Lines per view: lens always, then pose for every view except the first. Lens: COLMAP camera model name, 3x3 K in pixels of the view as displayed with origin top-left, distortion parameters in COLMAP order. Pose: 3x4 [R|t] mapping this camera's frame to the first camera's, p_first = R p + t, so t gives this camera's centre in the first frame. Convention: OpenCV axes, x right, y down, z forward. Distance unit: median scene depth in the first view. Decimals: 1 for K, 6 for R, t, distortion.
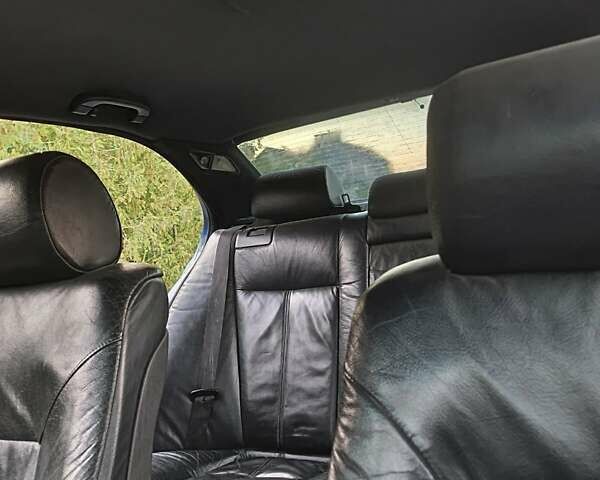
lens RADIAL K [[514.3, 0, 300.0], [0, 514.3, 240.0], [0, 0, 1]] dist [0.002553, -0.047794]
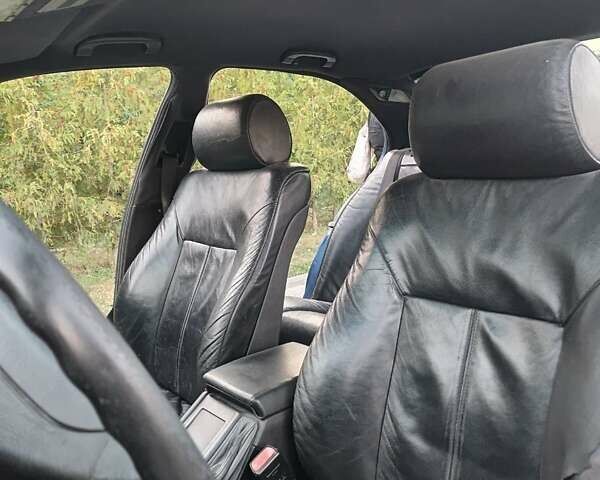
lens RADIAL K [[514.3, 0, 300.0], [0, 514.3, 240.0], [0, 0, 1]] dist [0.002553, -0.047794]
pose [[0.896967, 0.146141, -0.417245, 0.460359], [-0.080937, 0.982115, 0.169996, 0.002975], [0.434626, -0.118711, 0.892753, -0.574002]]
